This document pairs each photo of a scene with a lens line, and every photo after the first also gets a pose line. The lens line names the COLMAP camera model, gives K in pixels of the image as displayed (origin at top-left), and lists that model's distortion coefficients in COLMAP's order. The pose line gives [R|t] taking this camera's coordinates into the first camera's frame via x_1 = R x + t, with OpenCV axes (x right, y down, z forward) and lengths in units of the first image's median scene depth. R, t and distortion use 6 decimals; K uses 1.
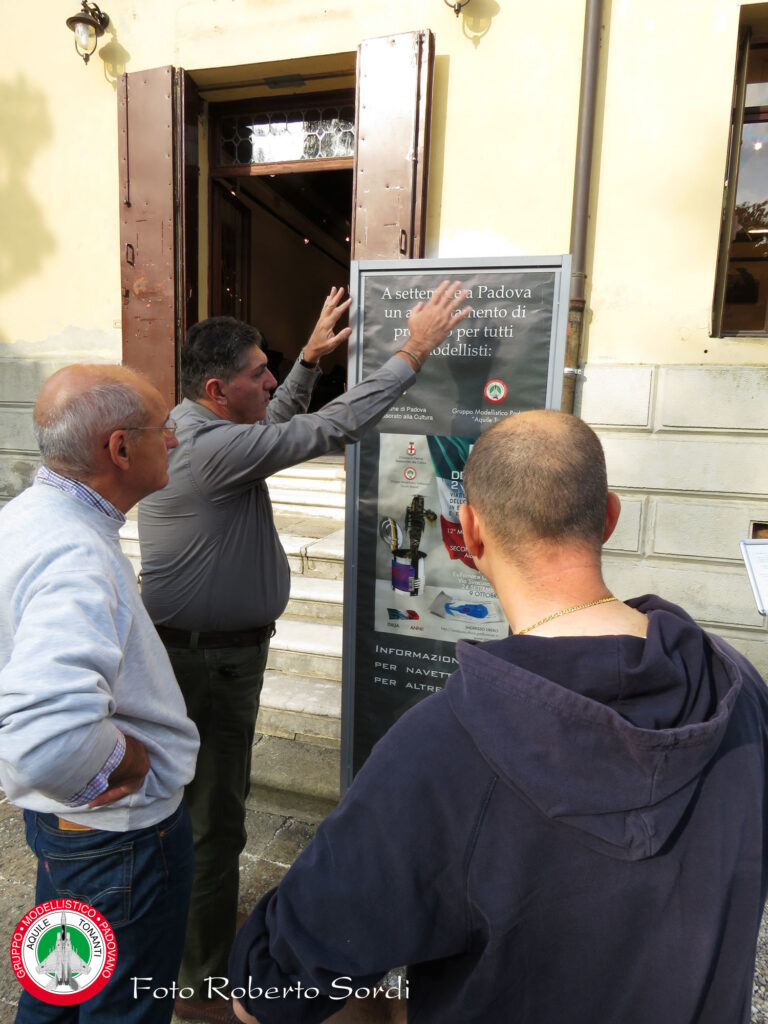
lens RADIAL K [[646.2, 0, 384.6], [0, 646.2, 509.4], [0, 0, 1]] dist [0.003505, 0.001813]
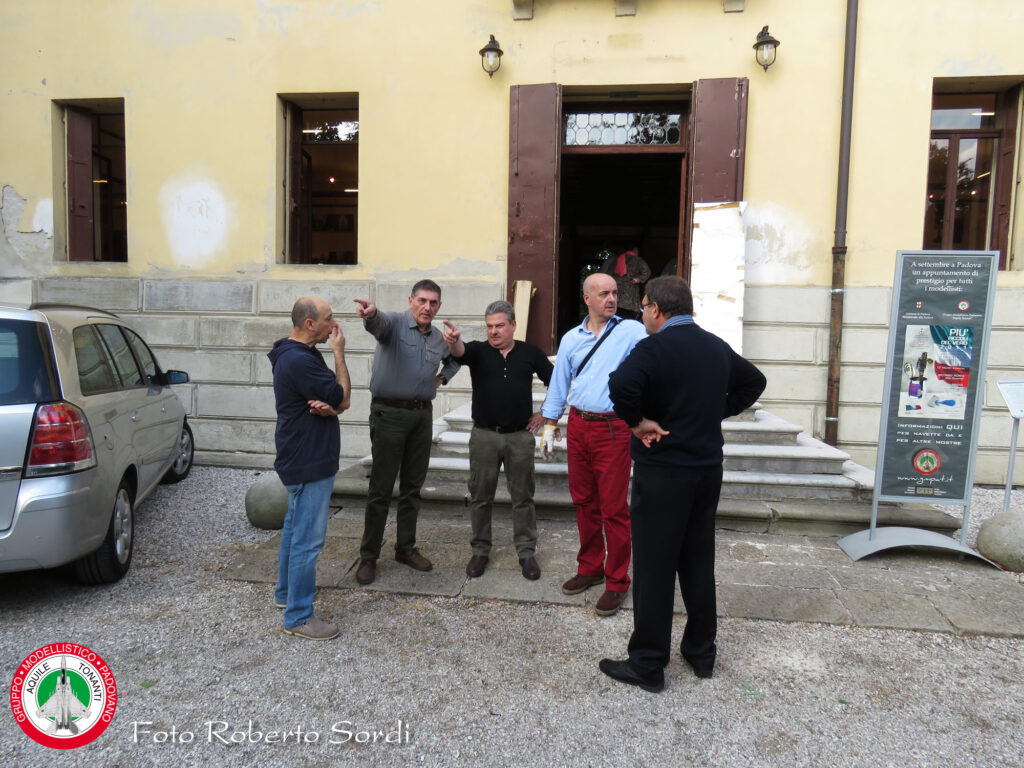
lens RADIAL K [[663.7, 0, 511.2], [0, 663.7, 385.2], [0, 0, 1]] dist [0.000173, 0.002381]
pose [[0.988899, -0.026021, 0.146296, -1.654652], [0.034154, 0.997991, -0.053358, 0.161704], [-0.144614, 0.057762, 0.987801, -1.031320]]
